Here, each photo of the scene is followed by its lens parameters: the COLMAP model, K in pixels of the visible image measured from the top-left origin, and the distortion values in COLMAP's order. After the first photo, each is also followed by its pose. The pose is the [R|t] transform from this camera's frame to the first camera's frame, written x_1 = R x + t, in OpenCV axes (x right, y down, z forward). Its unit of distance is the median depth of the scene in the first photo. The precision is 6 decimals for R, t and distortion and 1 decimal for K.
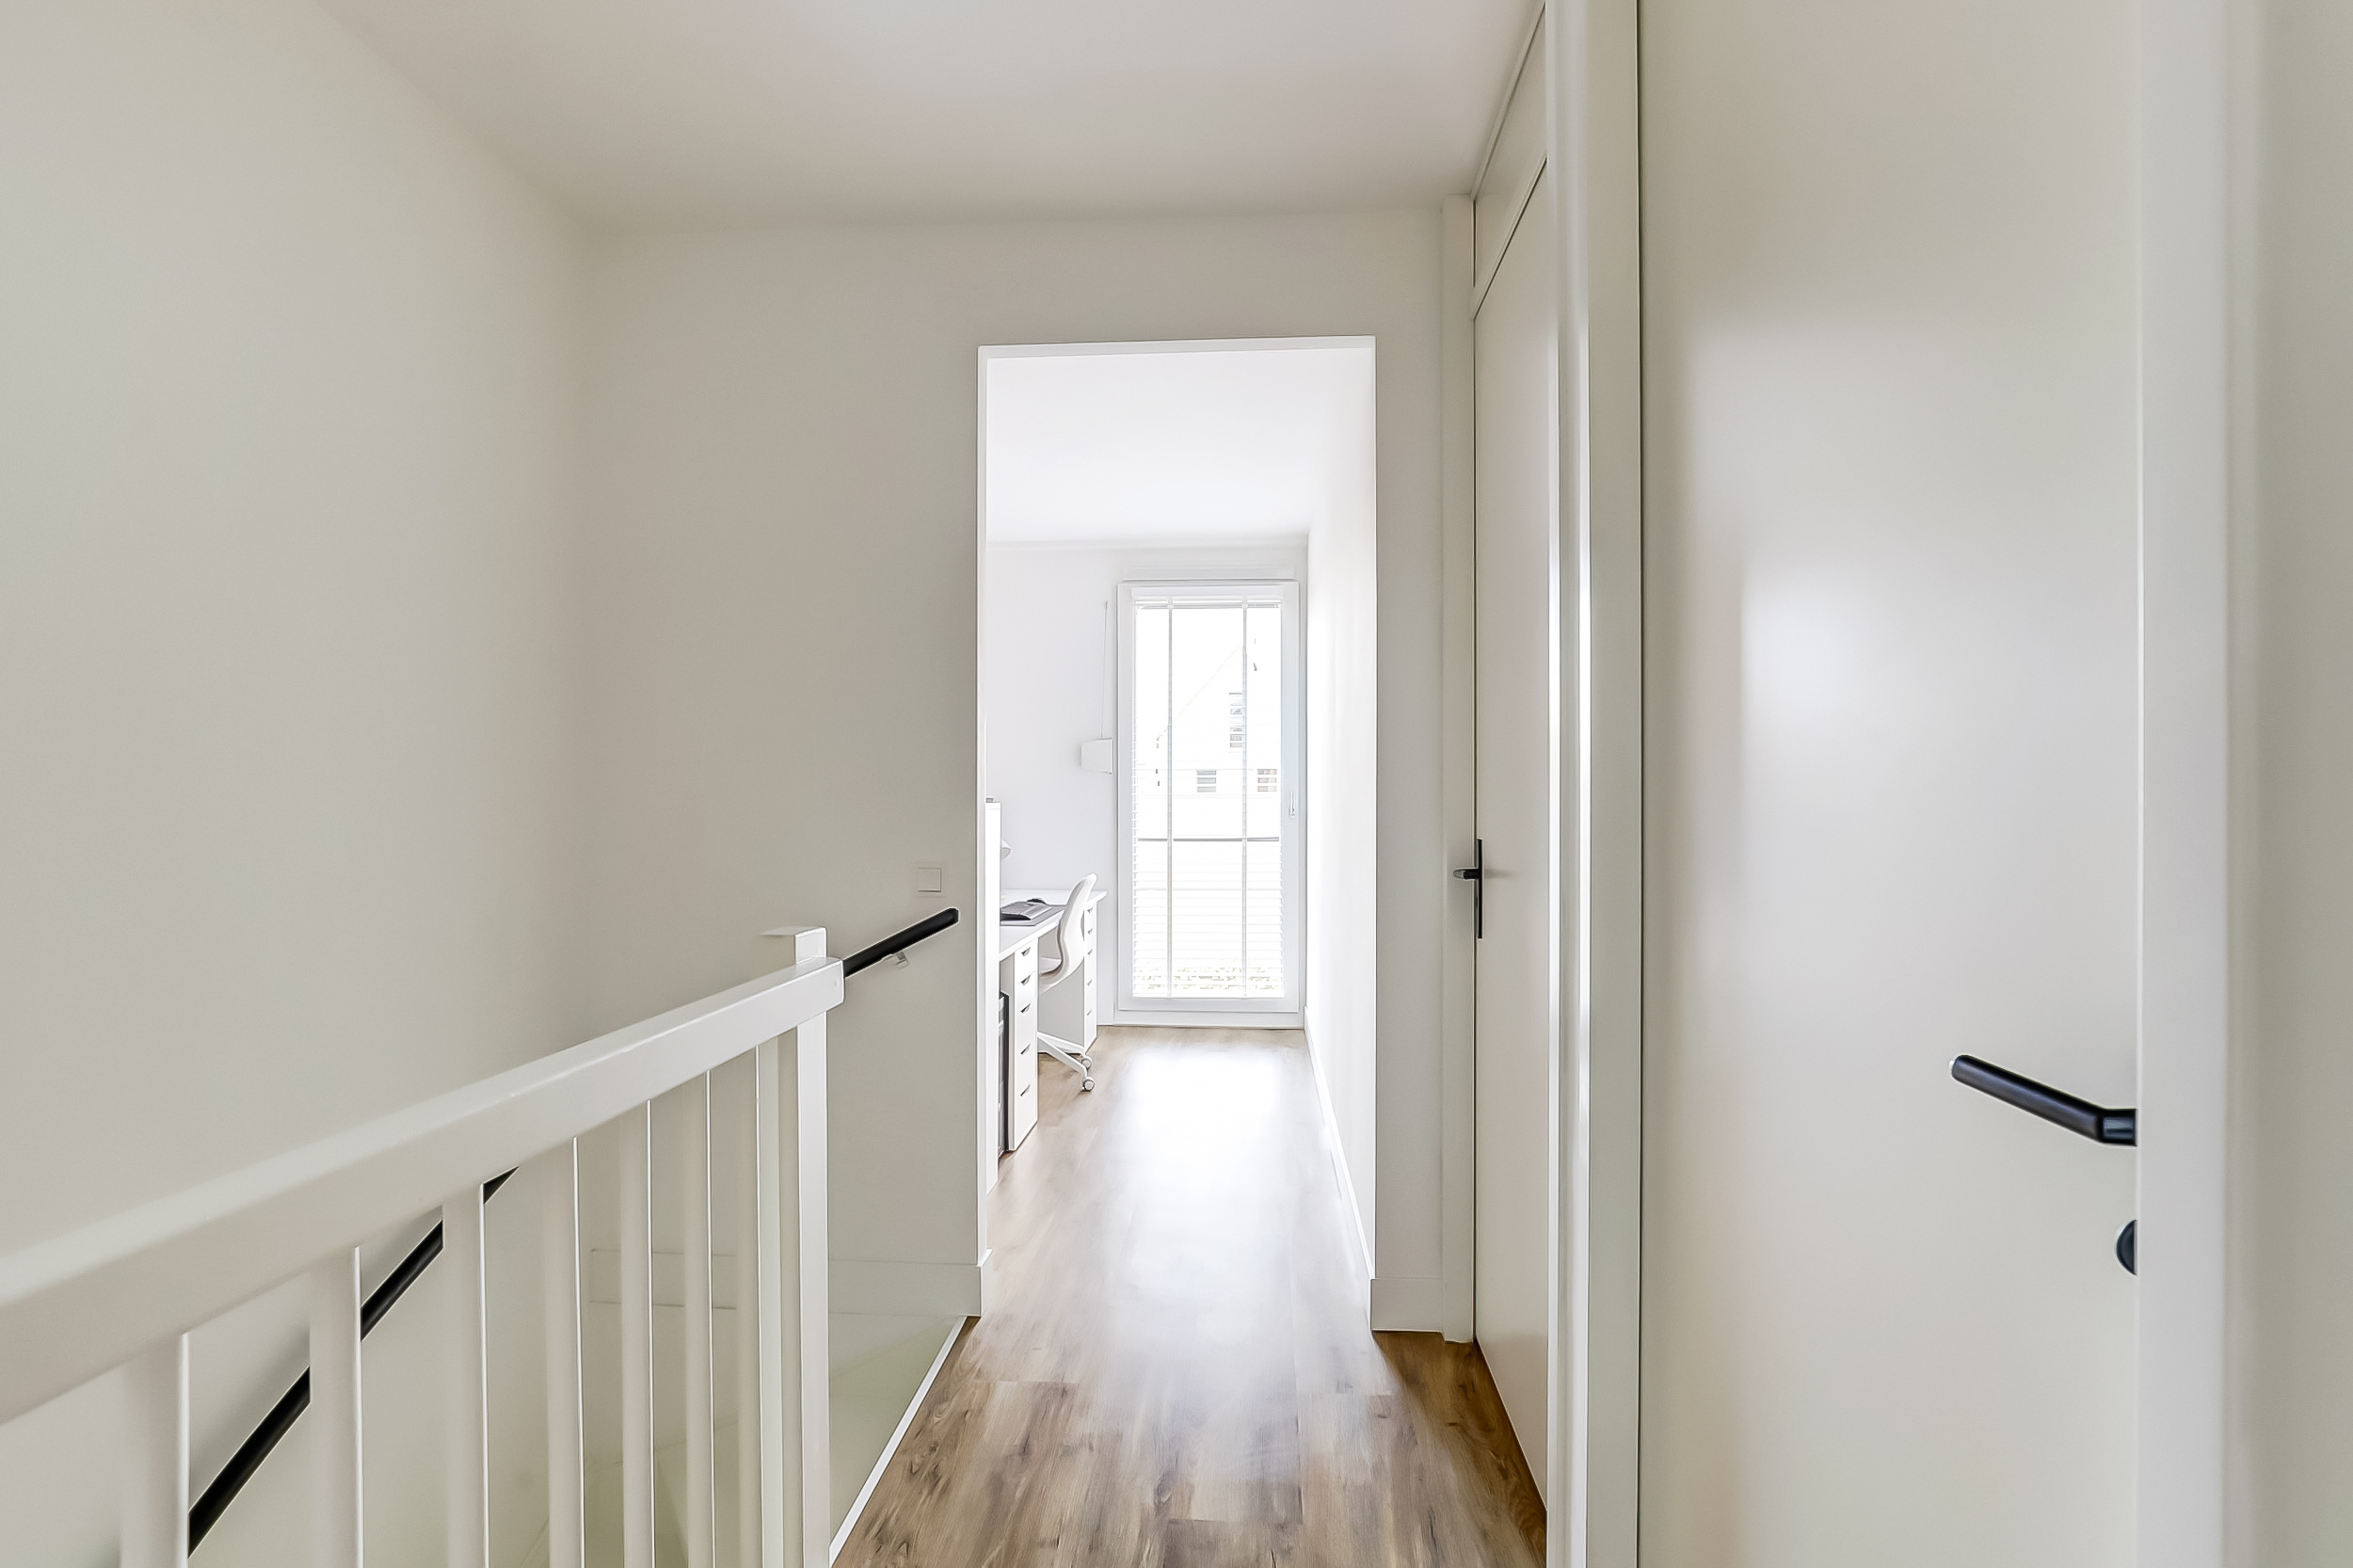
lens RADIAL K [[1082.8, 0, 1177.9], [0, 1082.8, 787.8], [0, 0, 1]] dist [-0.021722, 0.006209]
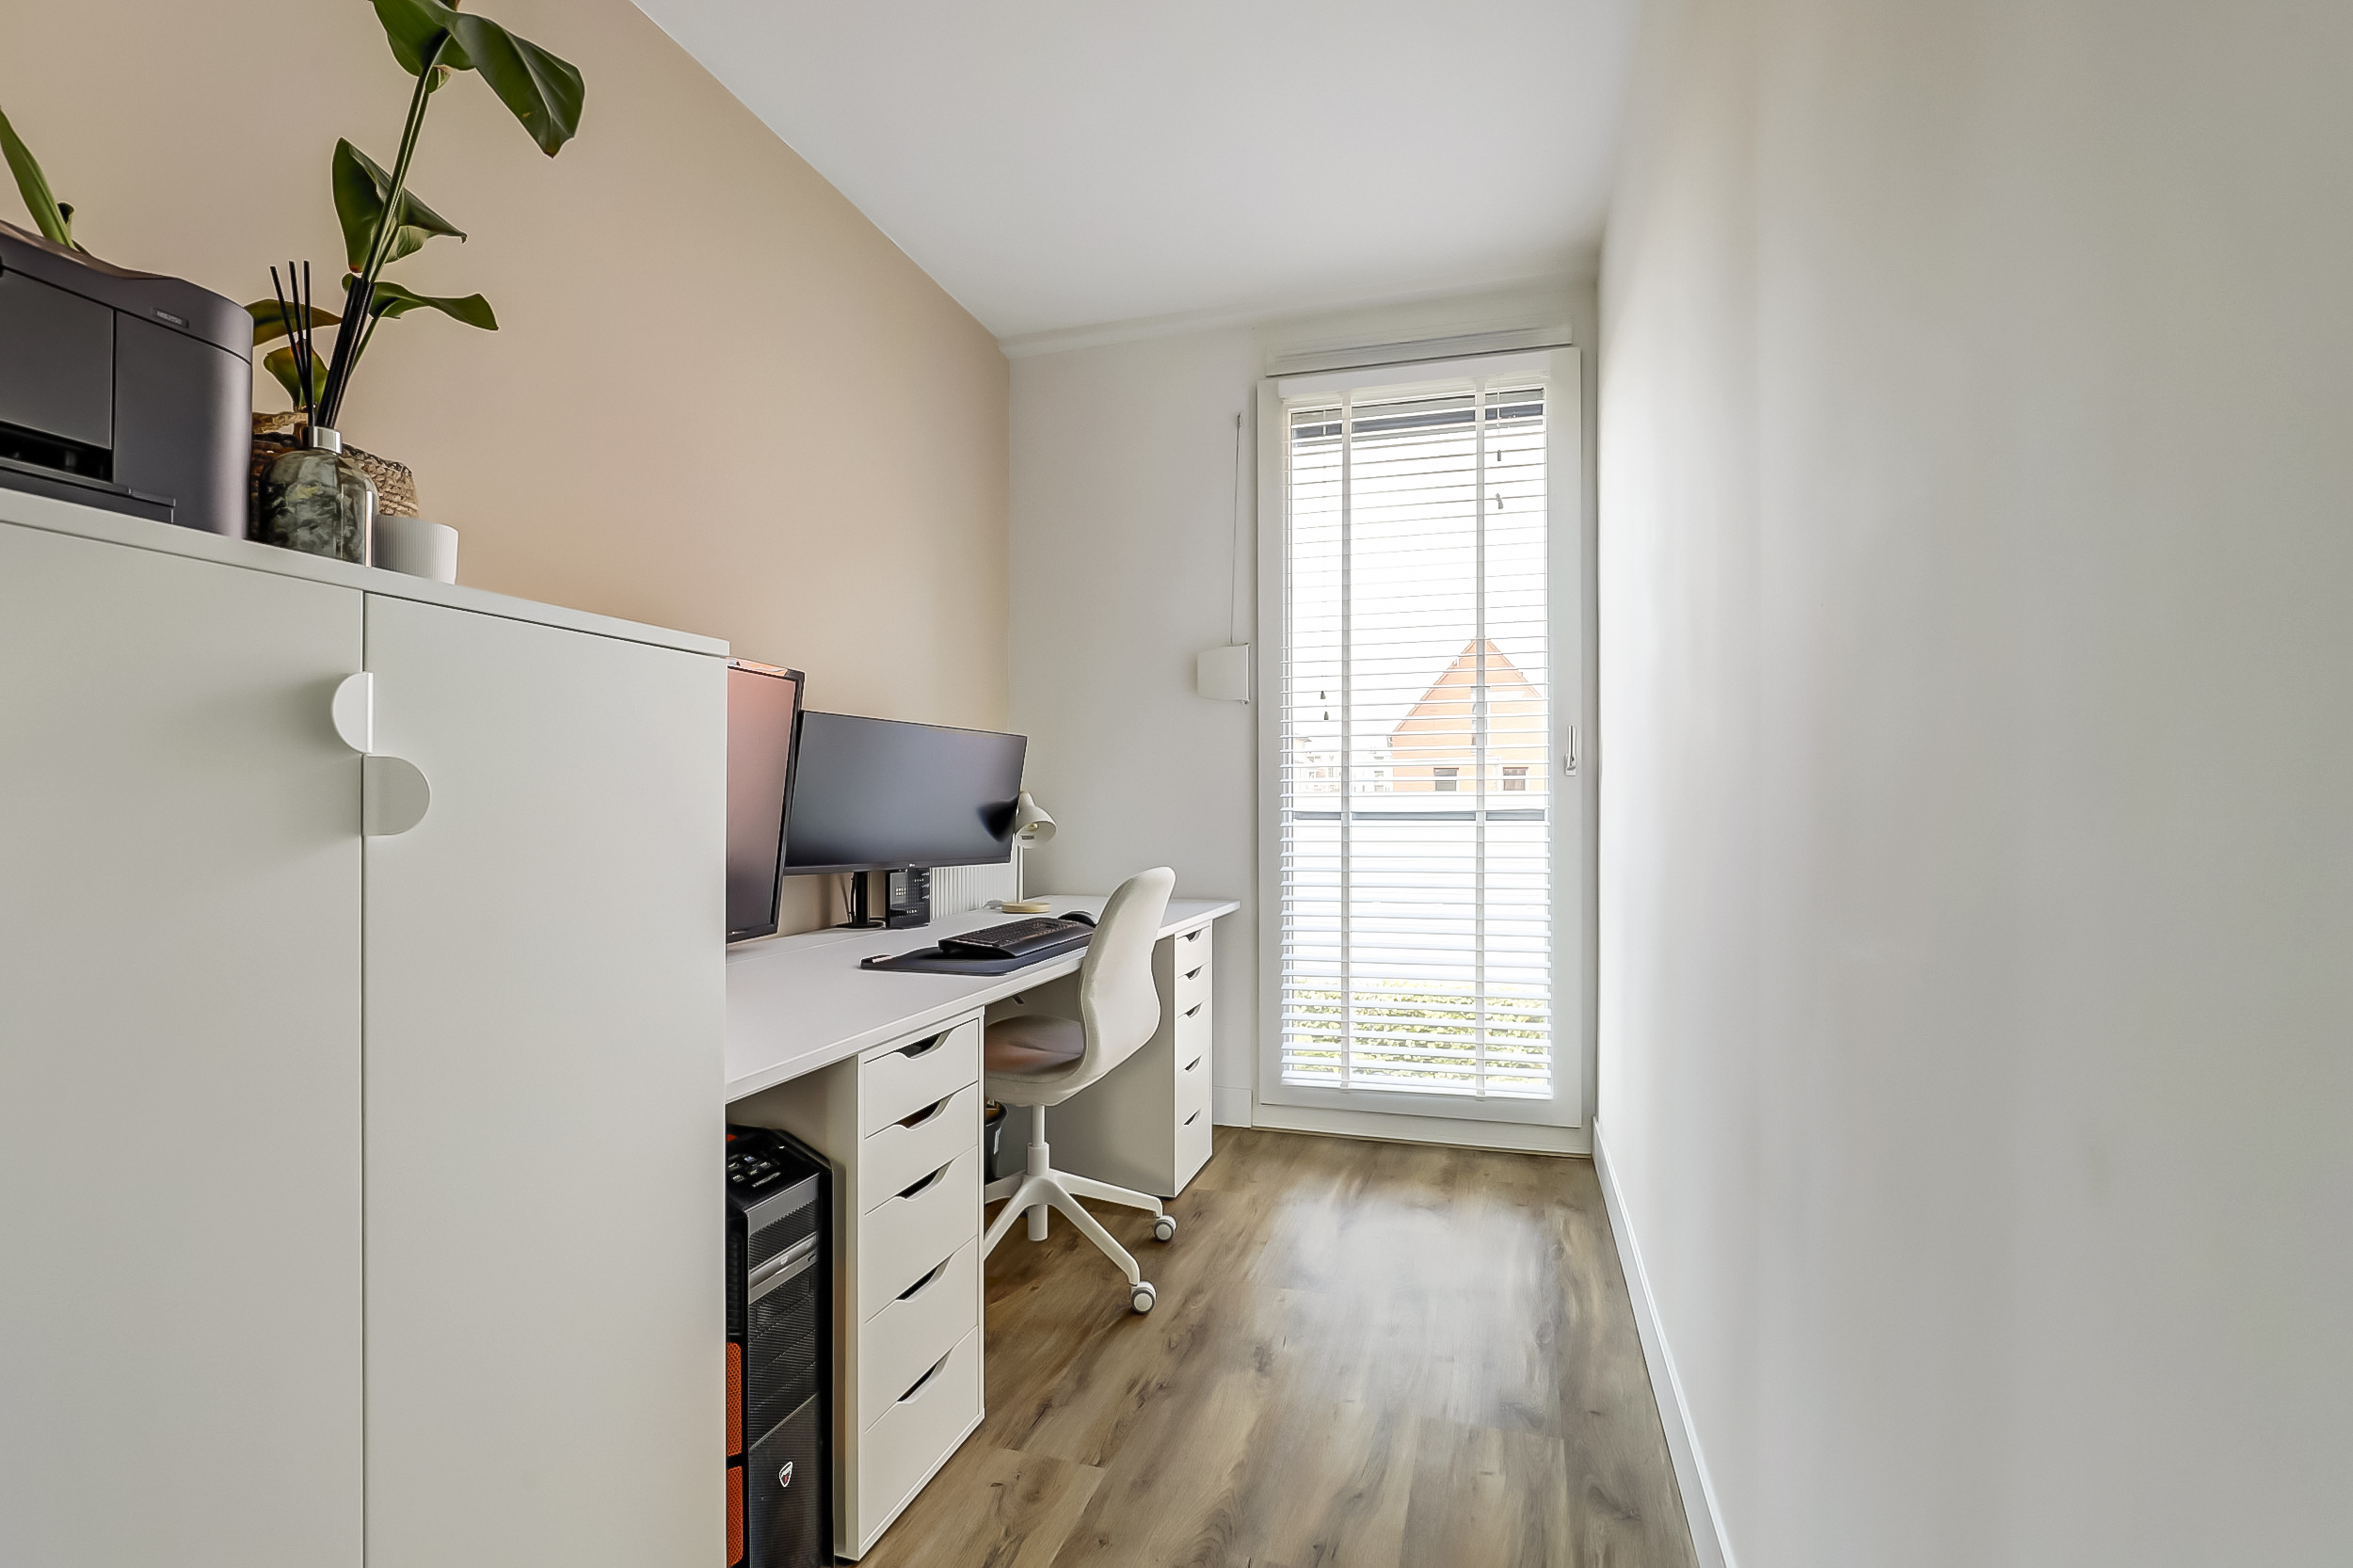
lens RADIAL K [[1082.8, 0, 1178.5], [0, 1082.8, 792.8], [0, 0, 1]] dist [-0.021722, 0.006209]
pose [[0.976245, -0.000410, -0.216670, 0.030296], [-0.000428, 0.999993, -0.003820, 0.038644], [0.216670, 0.003822, 0.976237, 0.419761]]
